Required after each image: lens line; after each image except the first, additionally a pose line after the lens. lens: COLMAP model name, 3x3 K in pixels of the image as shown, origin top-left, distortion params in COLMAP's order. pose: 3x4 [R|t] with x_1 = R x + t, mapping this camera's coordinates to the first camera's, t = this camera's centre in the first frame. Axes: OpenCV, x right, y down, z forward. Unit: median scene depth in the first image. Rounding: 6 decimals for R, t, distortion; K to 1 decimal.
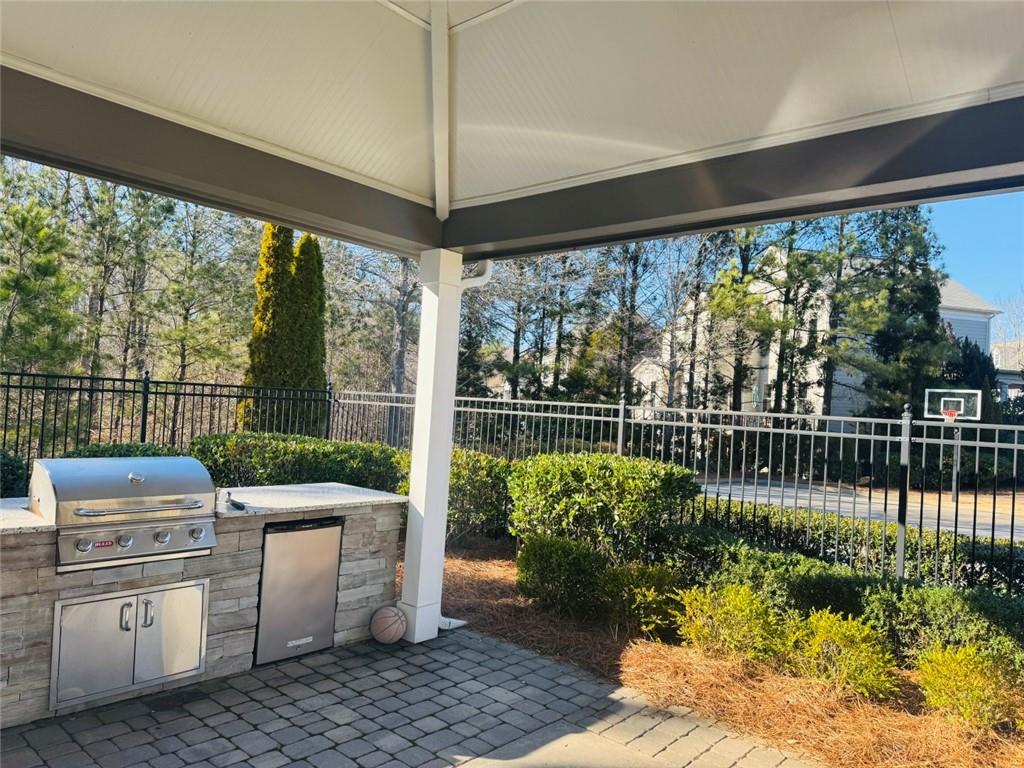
lens RADIAL K [[726.7, 0, 512.0], [0, 726.7, 384.0], [0, 0, 1]] dist [0.087309, -0.090635]
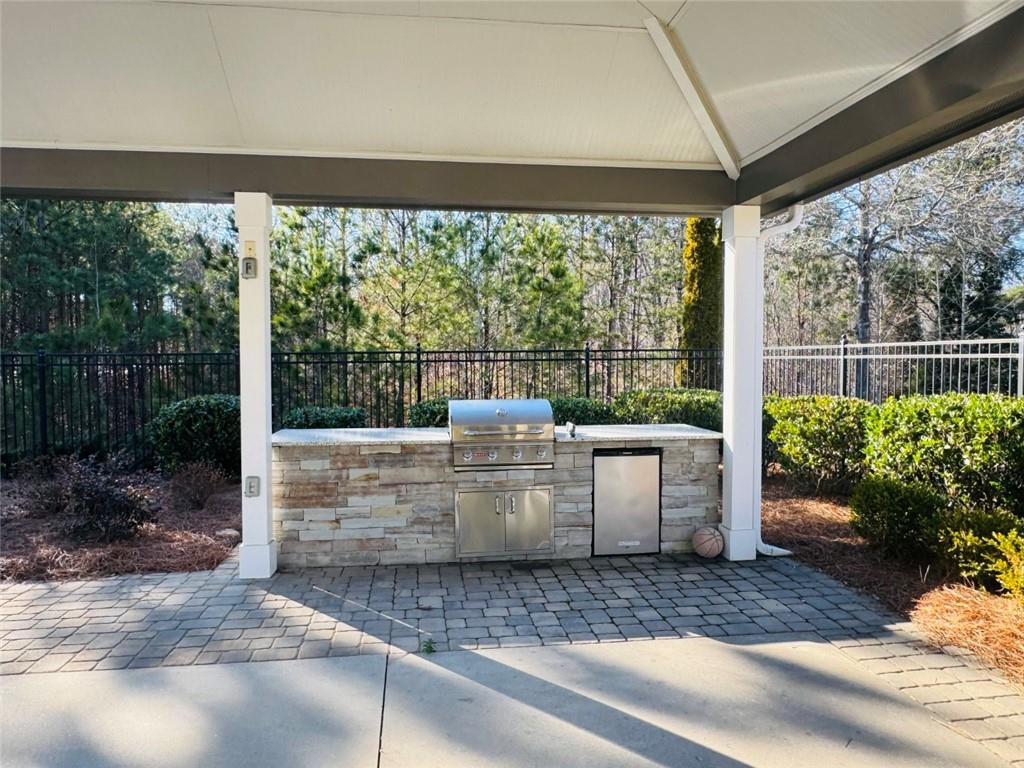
lens RADIAL K [[717.7, 0, 512.0], [0, 717.7, 384.0], [0, 0, 1]] dist [0.002689, 0.002558]
pose [[0.759508, -0.039080, -0.649323, 0.356619], [0.066838, 0.997599, 0.018139, 0.039548], [0.647055, -0.057177, 0.760296, -0.048081]]
